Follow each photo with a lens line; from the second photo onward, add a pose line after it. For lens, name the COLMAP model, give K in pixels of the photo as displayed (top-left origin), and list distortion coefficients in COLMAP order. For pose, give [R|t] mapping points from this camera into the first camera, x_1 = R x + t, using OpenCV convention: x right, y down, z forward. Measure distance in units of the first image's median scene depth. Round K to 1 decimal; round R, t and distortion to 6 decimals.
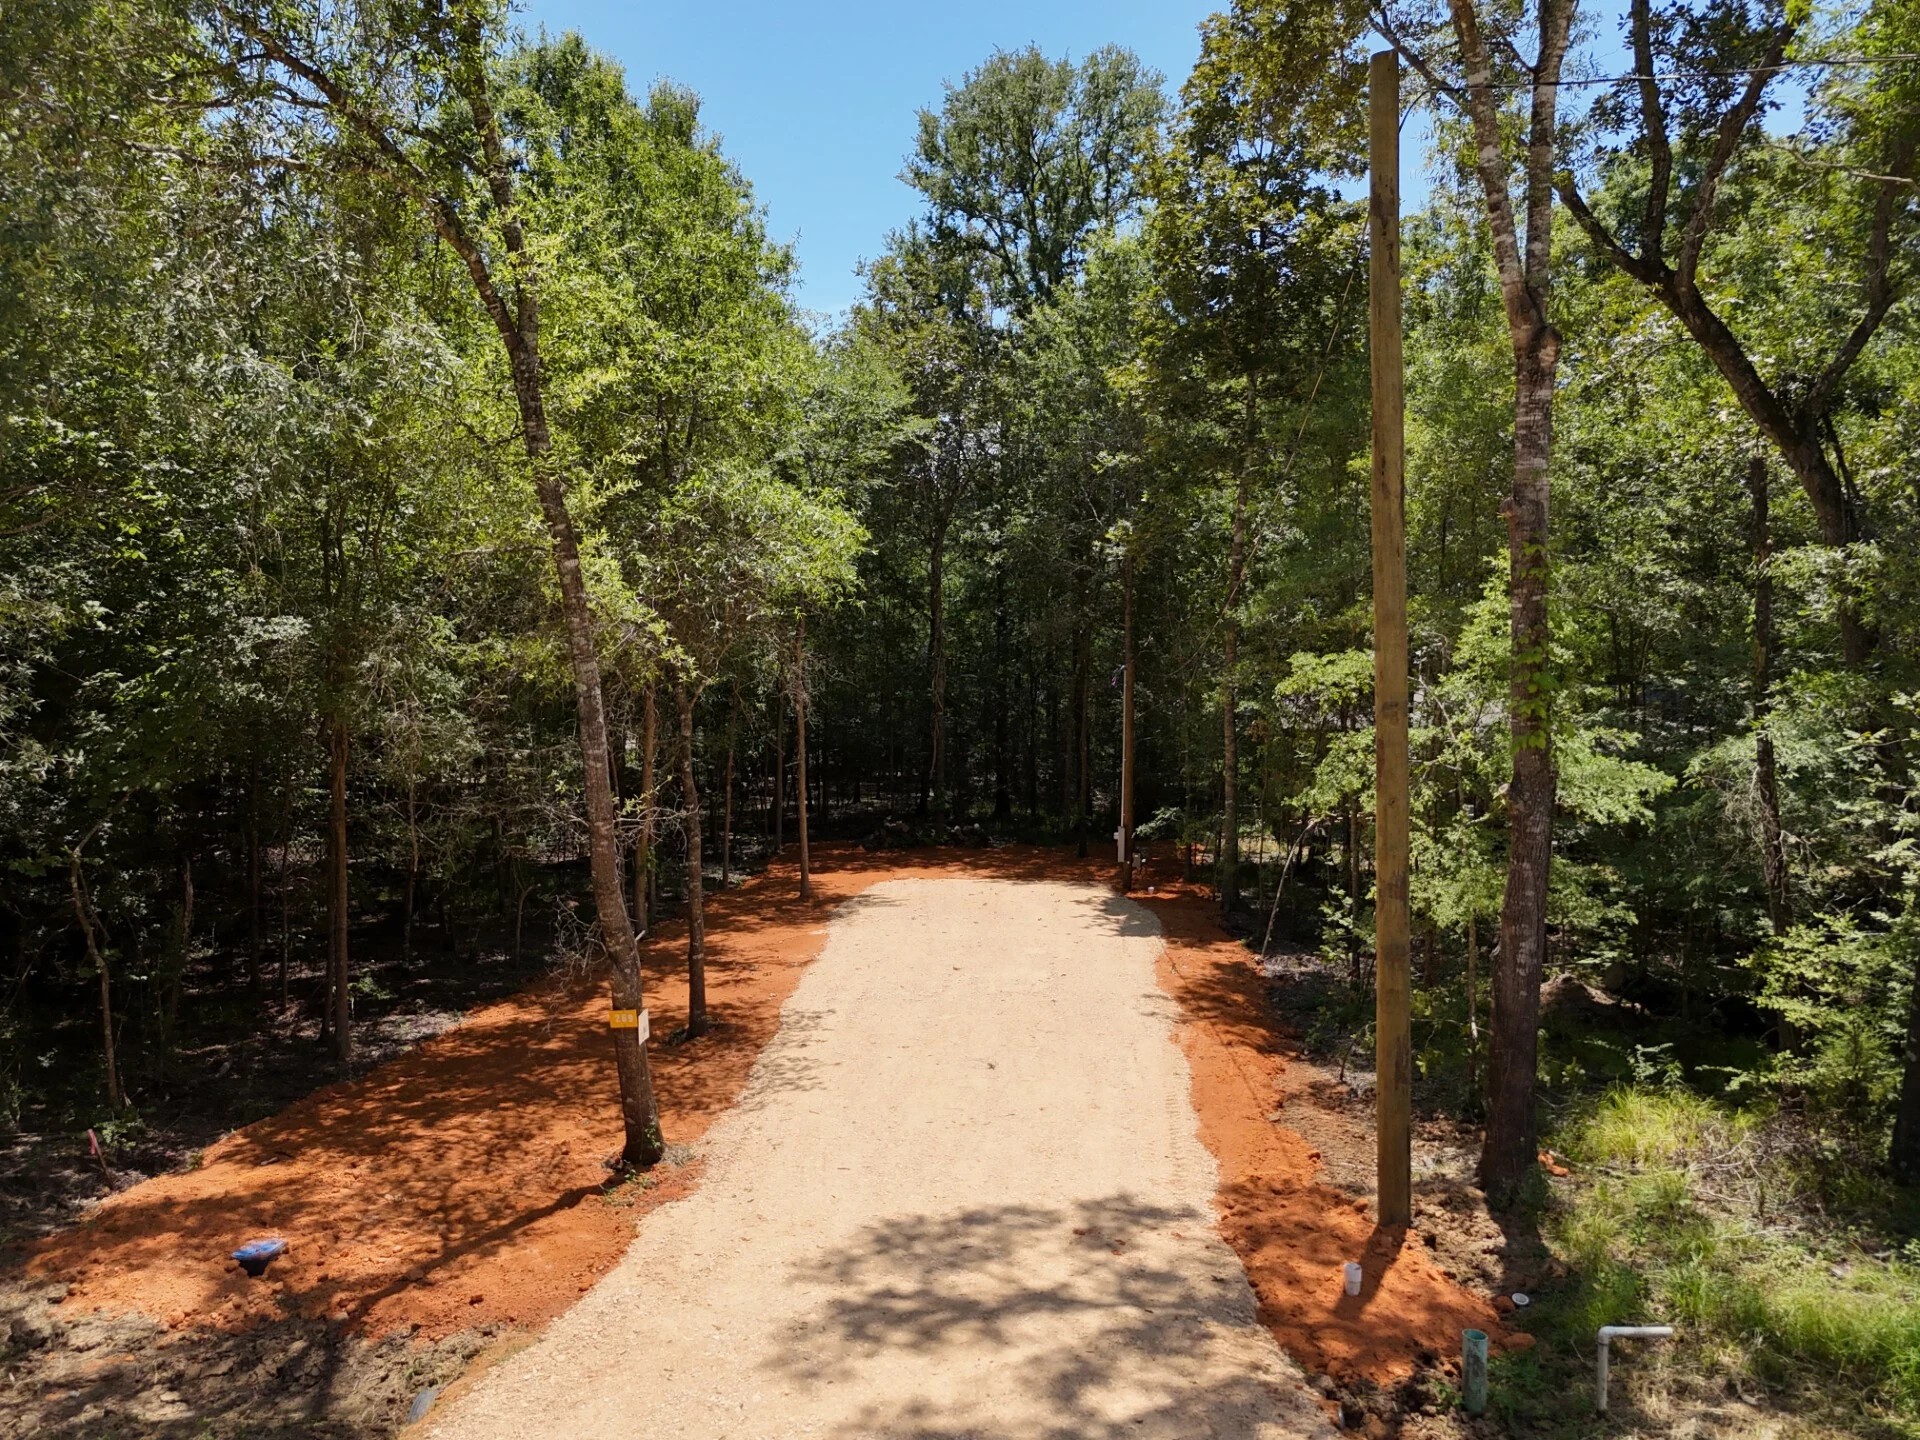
lens RADIAL K [[1413.6, 0, 949.8], [0, 1413.6, 734.4], [0, 0, 1]] dist [0.055987, -0.044353]
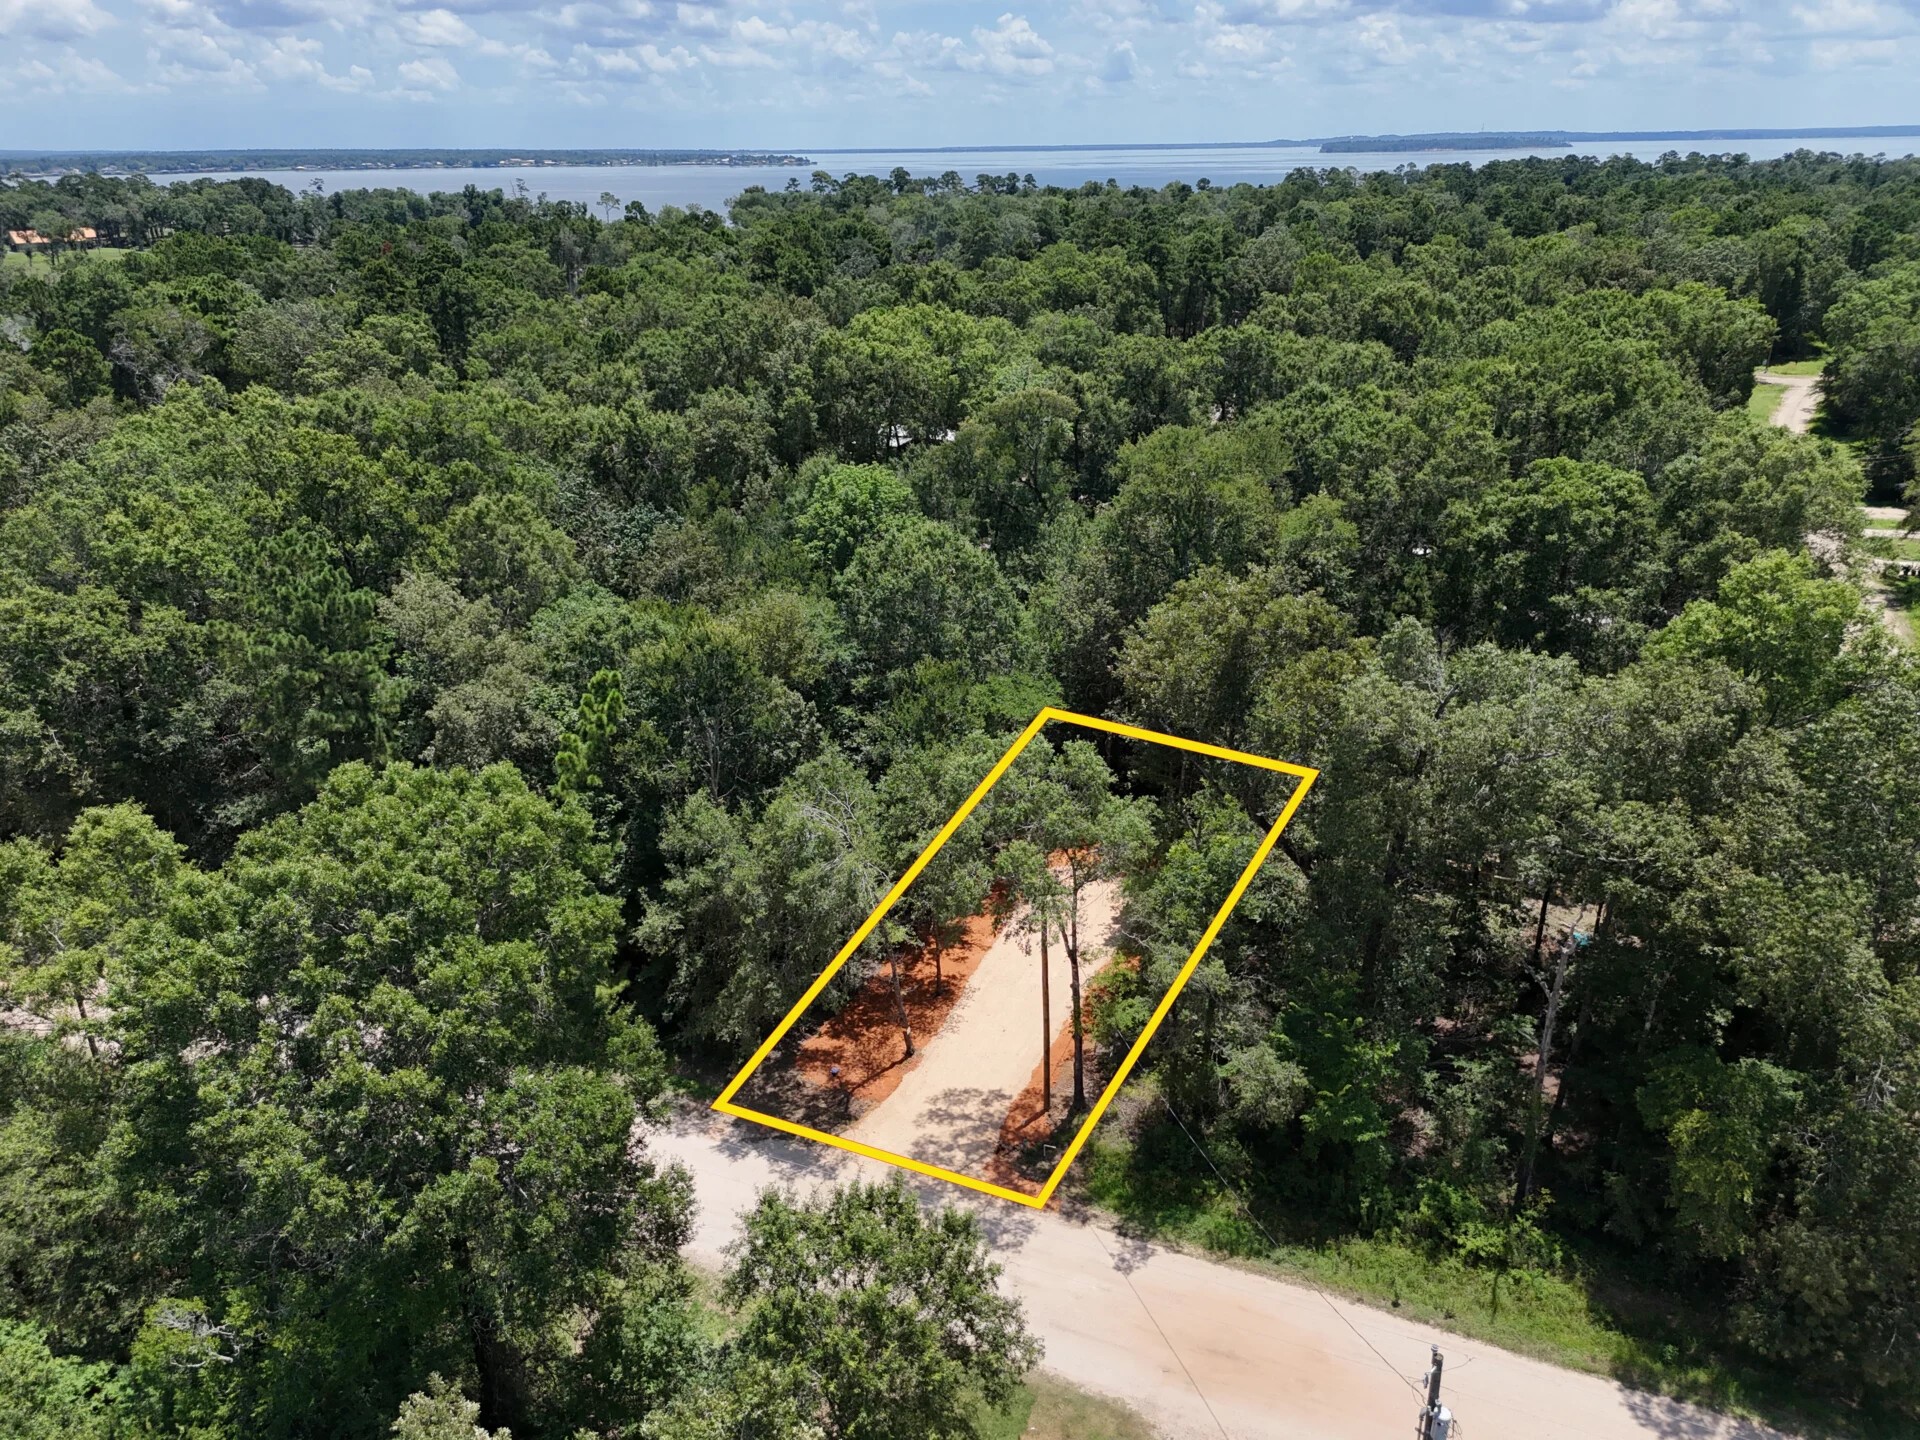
lens RADIAL K [[1413.6, 0, 964.6], [0, 1413.6, 725.8], [0, 0, 1]] dist [0.055987, -0.044353]
pose [[0.947077, 0.119748, -0.297835, 1.094093], [-0.005205, 0.933422, 0.358742, -2.154222], [0.320964, -0.338206, 0.884646, -2.419730]]
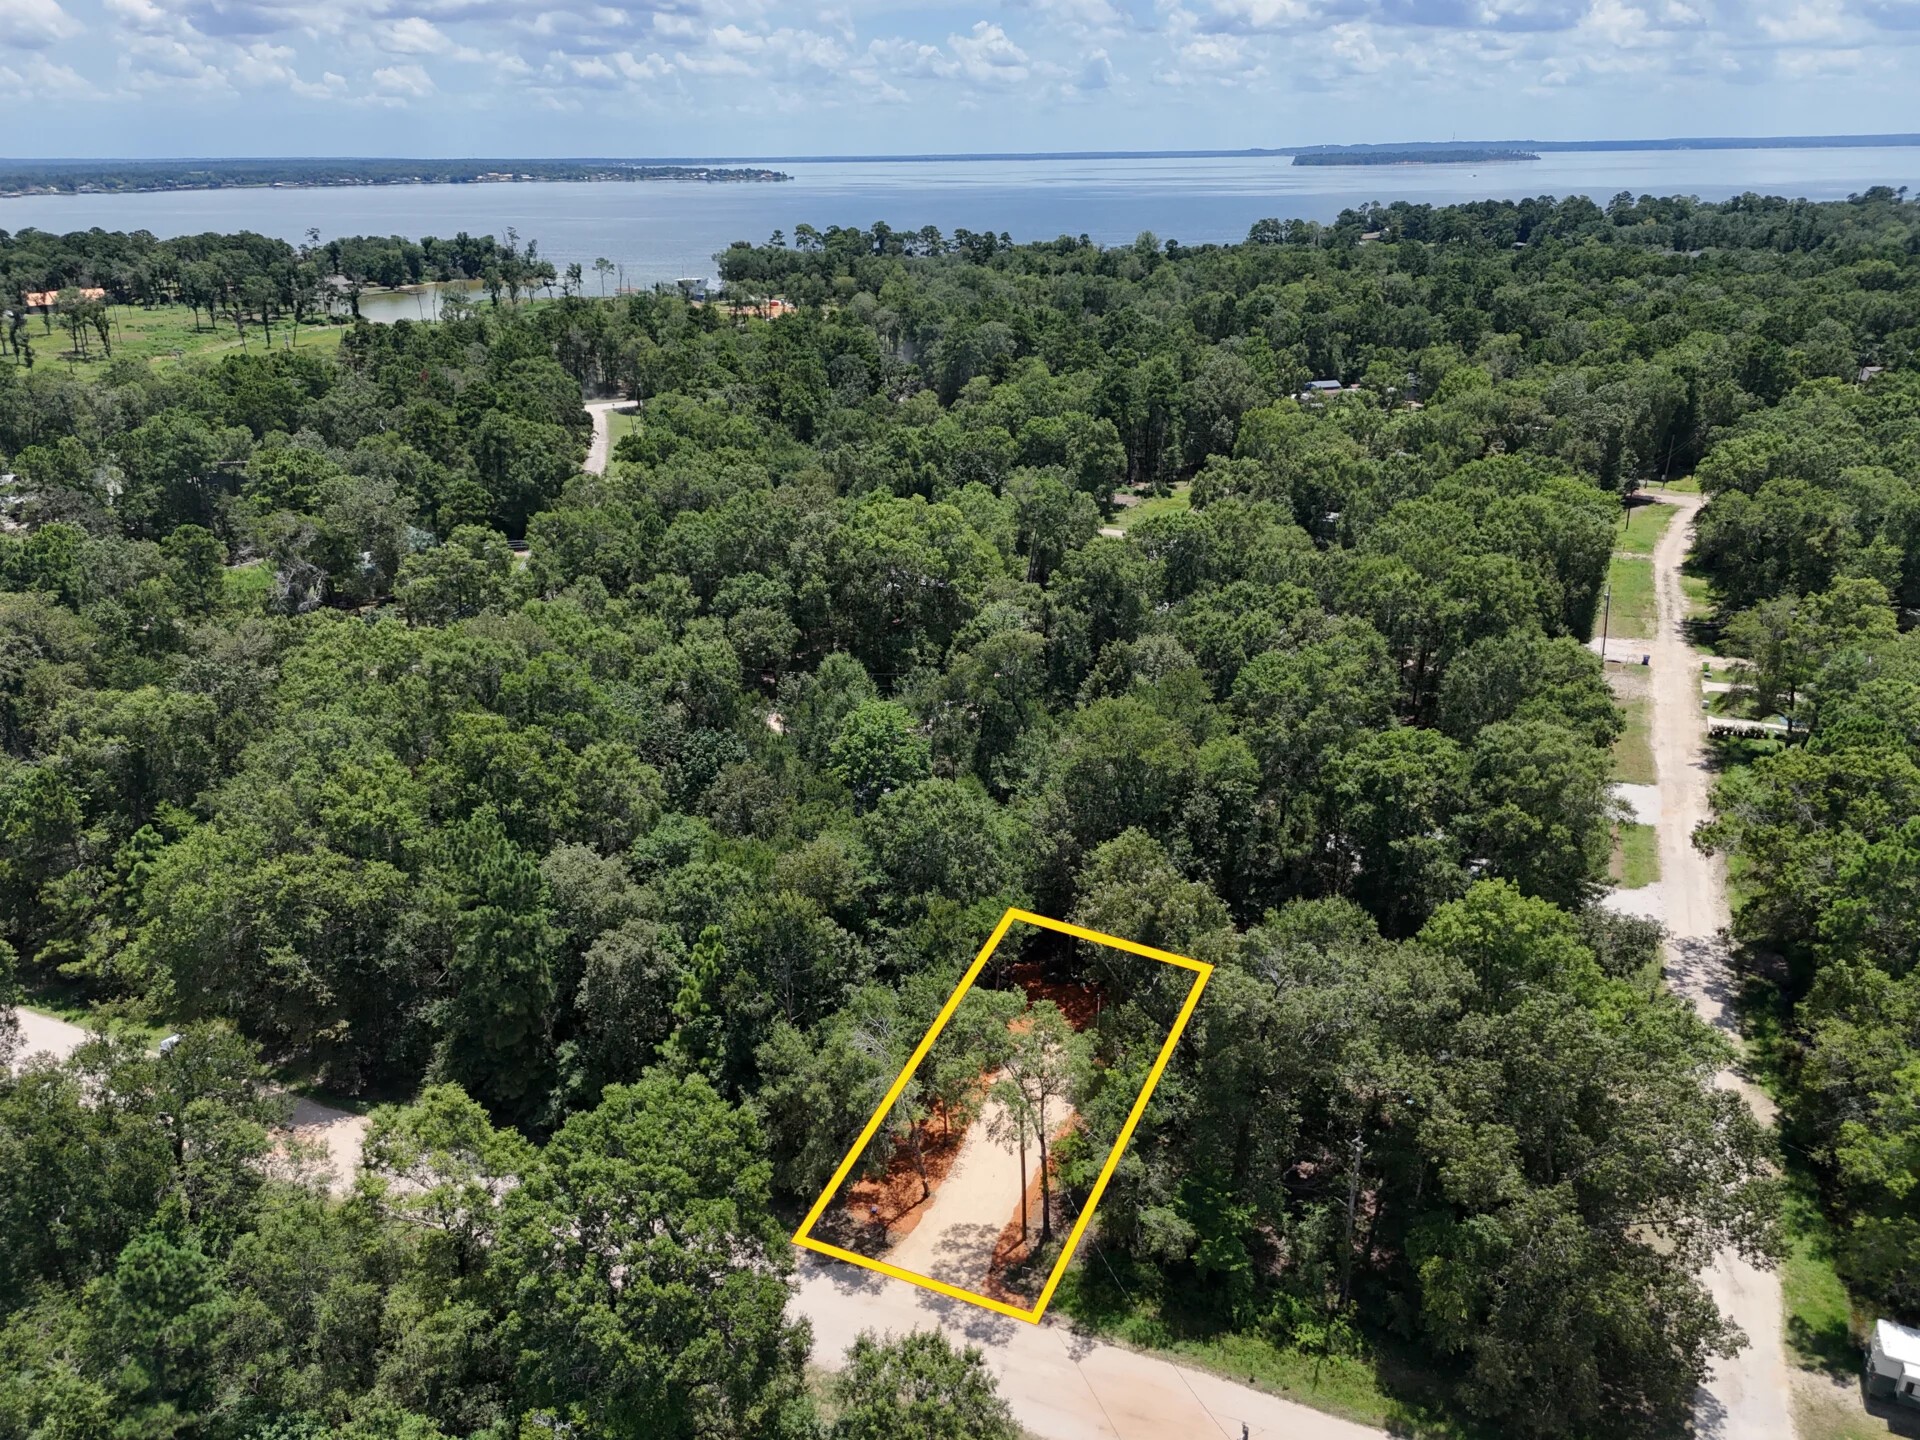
lens RADIAL K [[1413.6, 0, 968.3], [0, 1413.6, 723.7], [0, 0, 1]] dist [0.055987, -0.044353]
pose [[0.952715, 0.113713, -0.281787, 1.420189], [-0.007044, 0.935356, 0.353638, -3.690210], [0.303784, -0.334931, 0.891928, -3.672589]]
